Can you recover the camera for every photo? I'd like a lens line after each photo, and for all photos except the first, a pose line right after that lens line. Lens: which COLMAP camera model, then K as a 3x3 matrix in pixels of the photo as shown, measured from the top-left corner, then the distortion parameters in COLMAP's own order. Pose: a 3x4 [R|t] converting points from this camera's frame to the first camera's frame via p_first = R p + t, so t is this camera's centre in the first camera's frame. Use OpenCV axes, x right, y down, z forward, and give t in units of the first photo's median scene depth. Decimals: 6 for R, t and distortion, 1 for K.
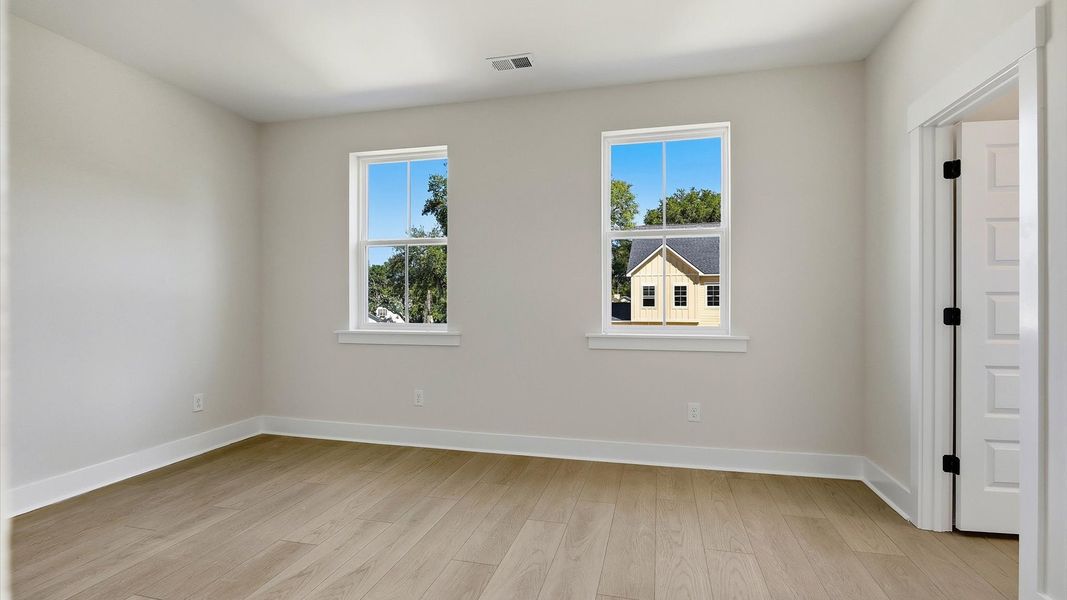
lens RADIAL K [[492.8, 0, 534.8], [0, 492.8, 295.8], [0, 0, 1]] dist [-0.000787, -0.000174]
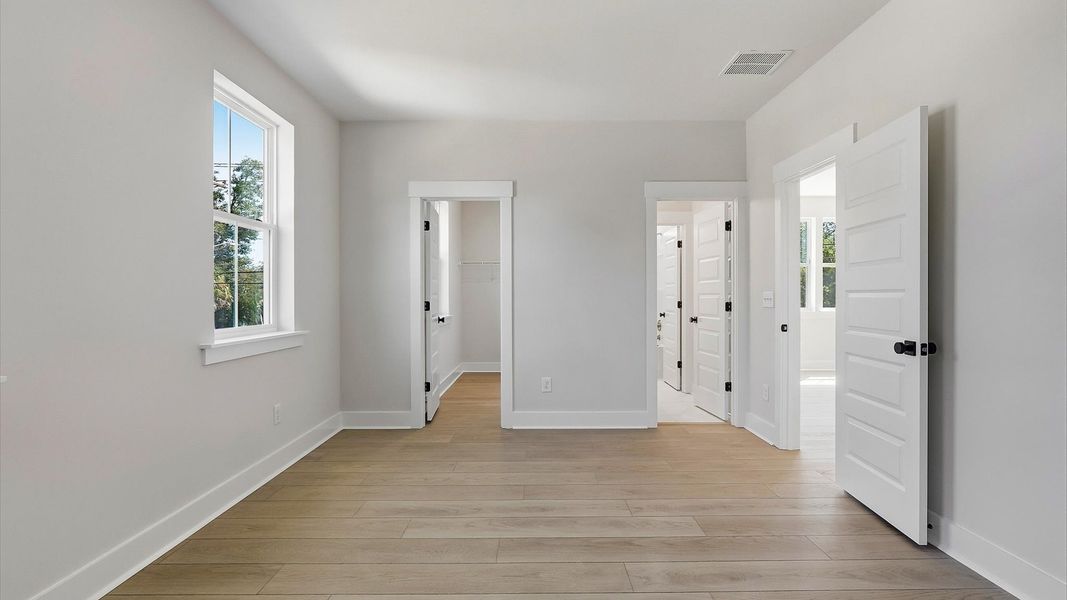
lens RADIAL K [[492.8, 0, 534.8], [0, 492.8, 295.8], [0, 0, 1]] dist [-0.000787, -0.000174]
pose [[-0.249536, 0.008548, 0.968328, -1.085734], [-0.005738, 0.999930, -0.010306, 0.019918], [-0.968349, -0.008128, -0.249469, 1.125518]]
